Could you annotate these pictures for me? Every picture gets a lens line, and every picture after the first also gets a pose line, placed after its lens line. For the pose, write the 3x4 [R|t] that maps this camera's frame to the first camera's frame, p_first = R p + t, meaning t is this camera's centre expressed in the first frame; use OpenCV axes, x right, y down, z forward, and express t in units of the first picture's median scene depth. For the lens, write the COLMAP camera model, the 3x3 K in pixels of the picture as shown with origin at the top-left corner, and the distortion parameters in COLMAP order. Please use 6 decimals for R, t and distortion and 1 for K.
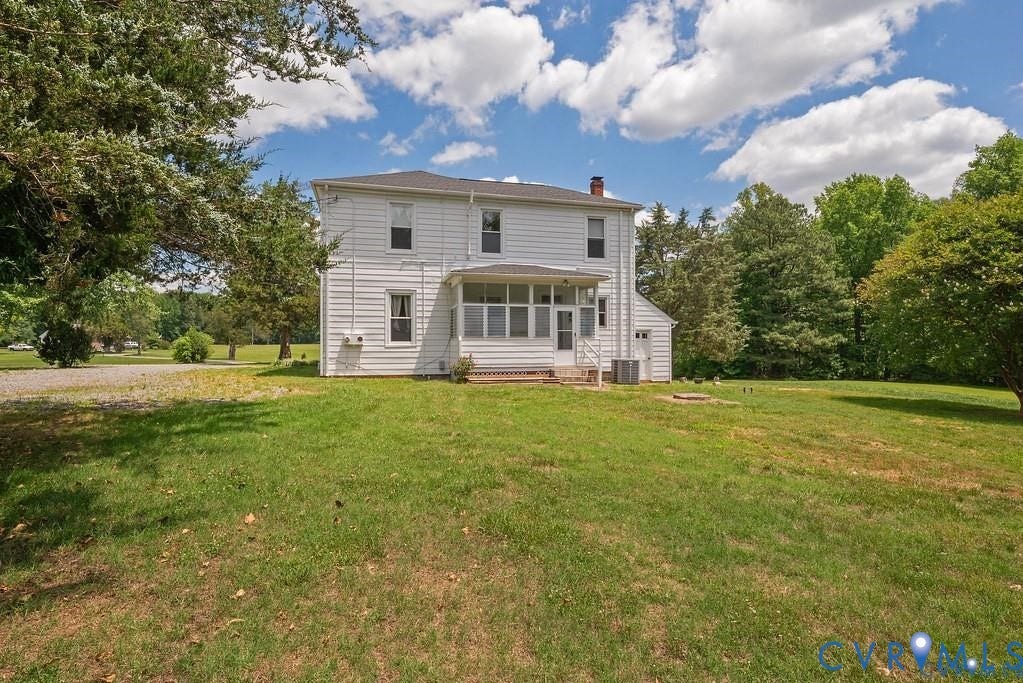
lens RADIAL K [[449.7, 0, 511.5], [0, 449.7, 341.5], [0, 0, 1]] dist [0.001296, 0.000521]
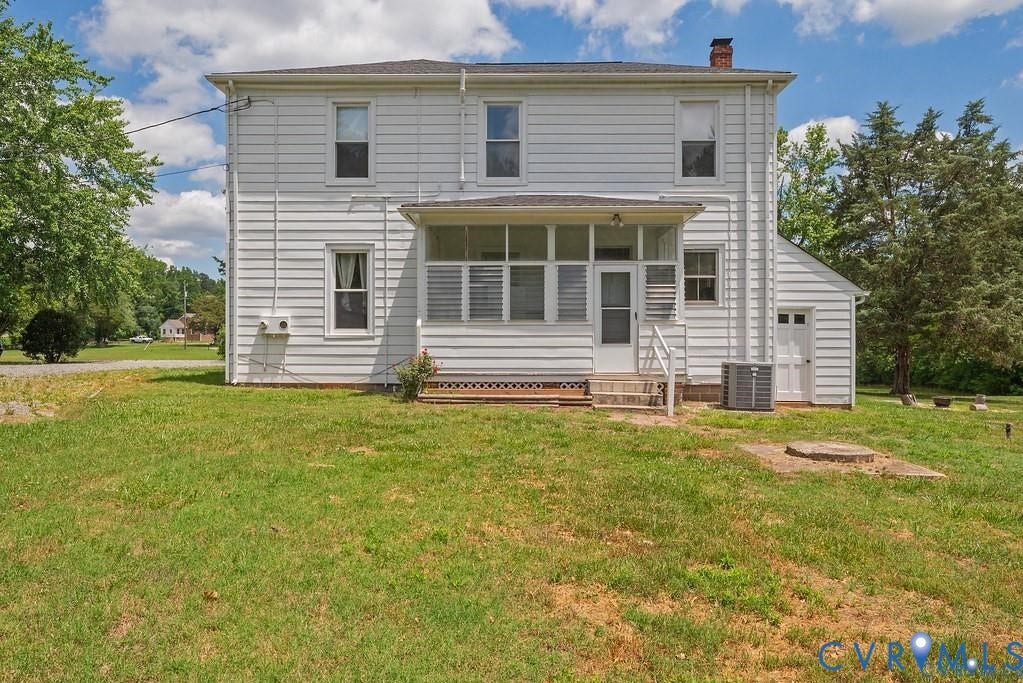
lens RADIAL K [[618.4, 0, 511.5], [0, 618.4, 341.5], [0, 0, 1]] dist [0.001146, -0.000072]
pose [[0.969022, 0.004634, -0.246929, 0.173075], [-0.001311, 0.999906, 0.013618, 0.005308], [0.246969, -0.012873, 0.968938, 0.236257]]
